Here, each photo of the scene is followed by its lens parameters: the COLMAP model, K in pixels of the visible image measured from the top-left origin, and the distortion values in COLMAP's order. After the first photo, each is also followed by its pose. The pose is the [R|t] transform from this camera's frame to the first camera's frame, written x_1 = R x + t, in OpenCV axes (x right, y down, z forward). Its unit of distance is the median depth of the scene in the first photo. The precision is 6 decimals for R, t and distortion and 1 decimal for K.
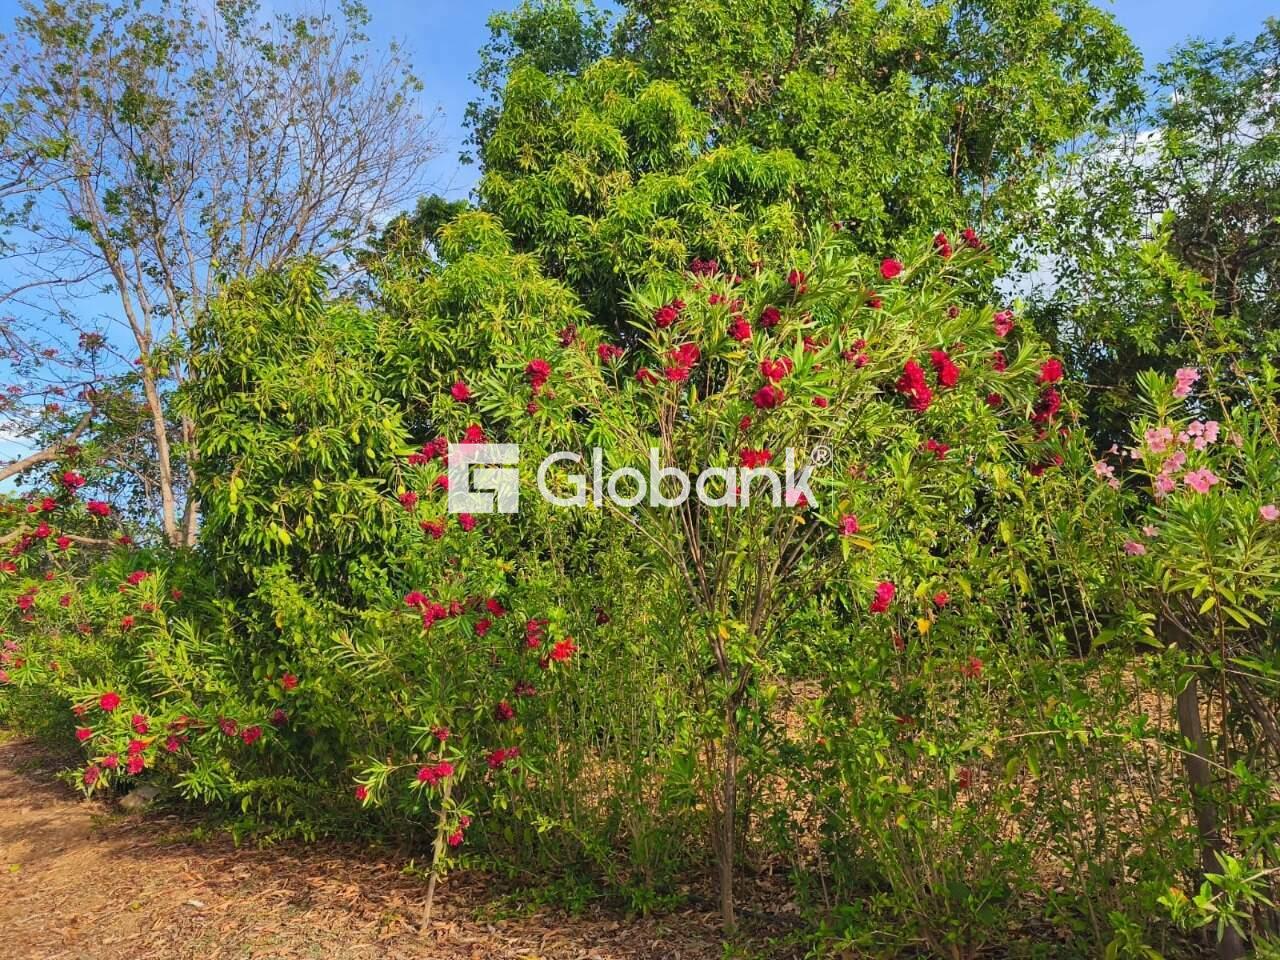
lens RADIAL K [[904.4, 0, 633.8], [0, 904.4, 470.1], [0, 0, 1]] dist [0.041406, -0.023494]
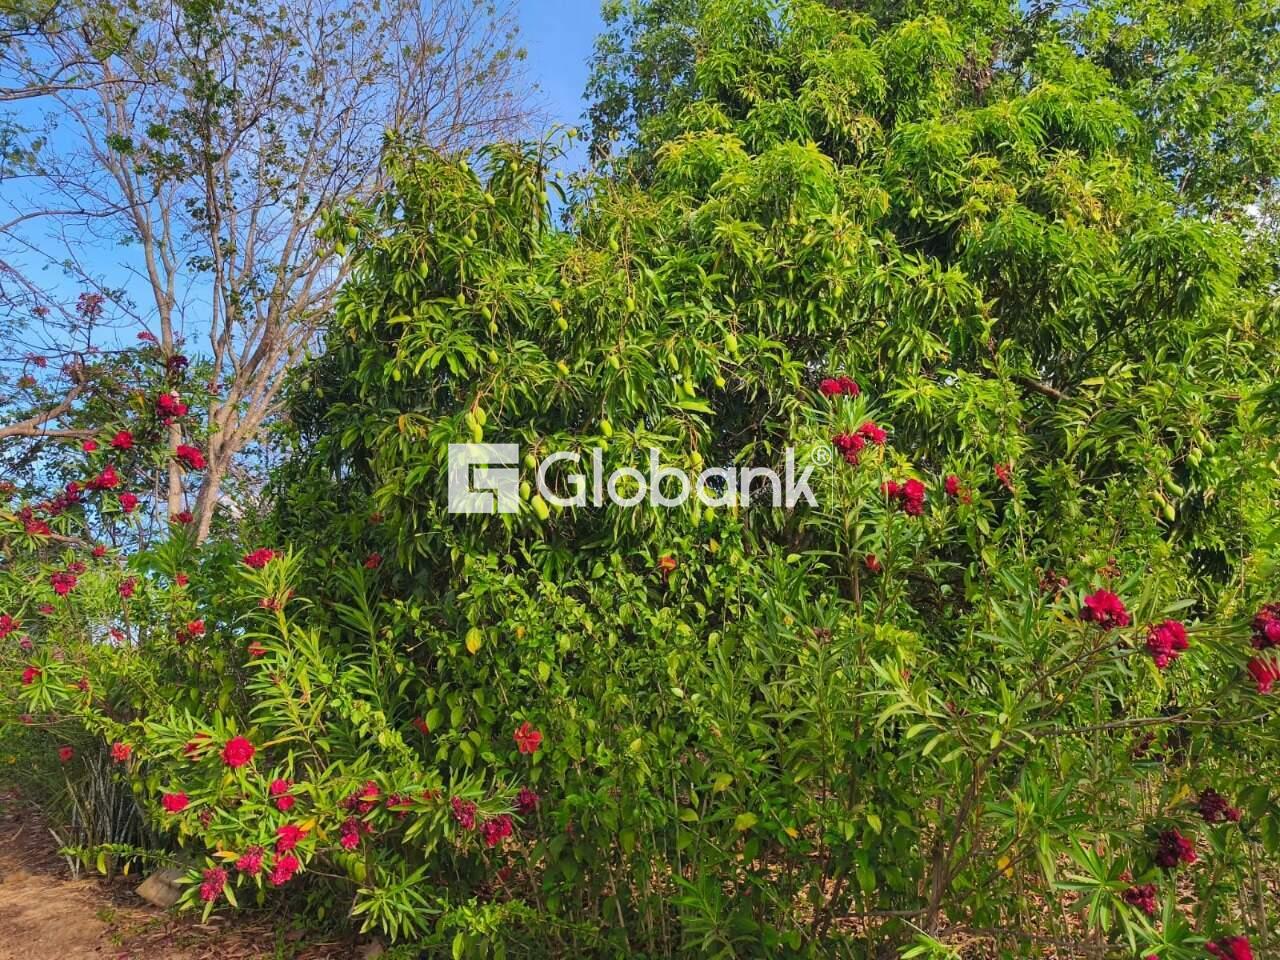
lens RADIAL K [[904.4, 0, 651.5], [0, 904.4, 478.2], [0, 0, 1]] dist [0.041406, -0.023494]
pose [[0.993132, 0.096121, 0.066701, -0.264094], [-0.091724, 0.993587, -0.066121, 0.066180], [-0.072629, 0.059549, 0.995580, 0.277360]]
